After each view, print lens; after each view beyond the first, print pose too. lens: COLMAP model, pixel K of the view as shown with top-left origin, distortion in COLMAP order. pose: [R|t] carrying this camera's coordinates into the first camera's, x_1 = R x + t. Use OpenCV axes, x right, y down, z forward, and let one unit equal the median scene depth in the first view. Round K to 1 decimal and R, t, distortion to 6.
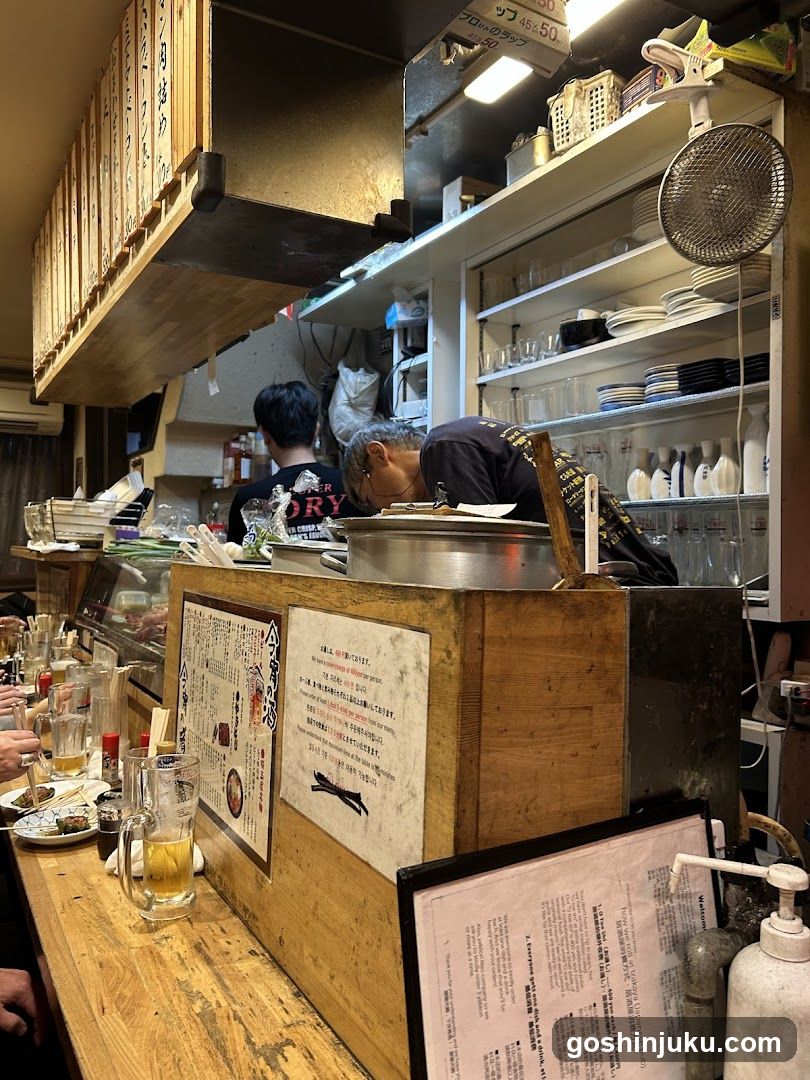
lens RADIAL K [[850.2, 0, 405.0], [0, 850.2, 540.0], [0, 0, 1]] dist [0.000152, -0.005993]
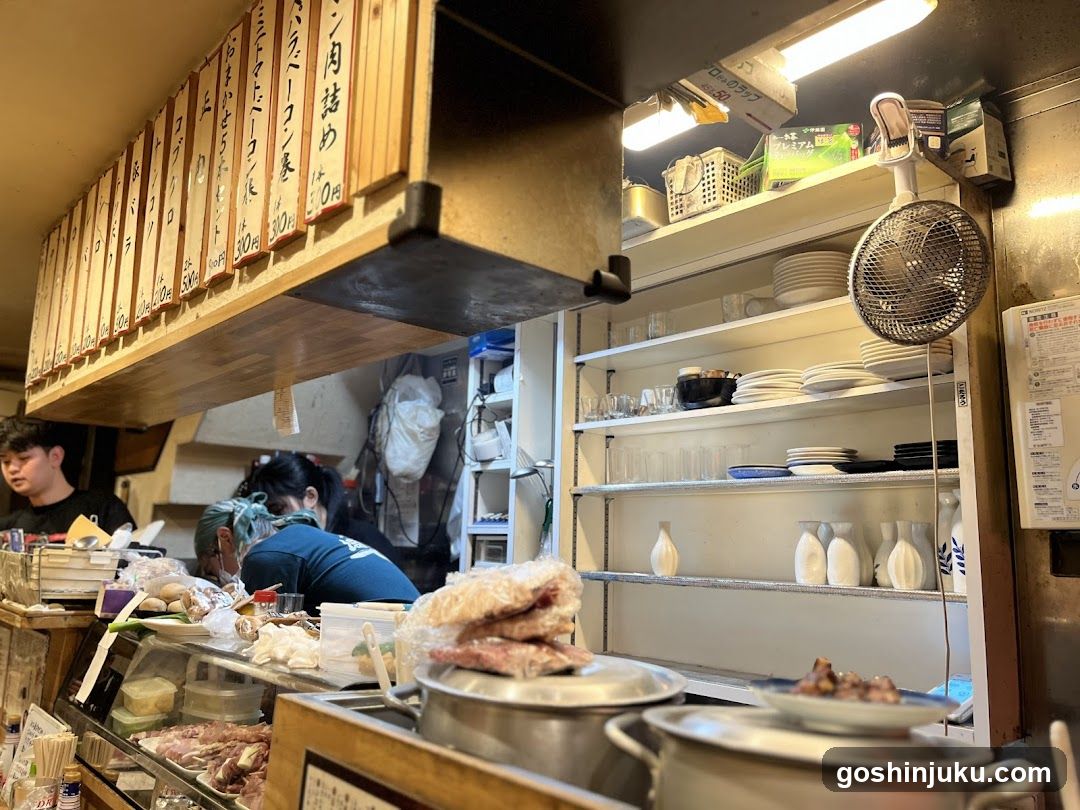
lens RADIAL K [[842.9, 0, 570.0], [0, 842.9, 397.0], [0, 0, 1]] dist [0.107316, -0.096722]
pose [[0.978181, 0.059465, 0.199062, -0.177096], [-0.022953, 0.983229, -0.180924, -0.089573], [-0.206482, 0.172407, 0.963141, 0.182903]]
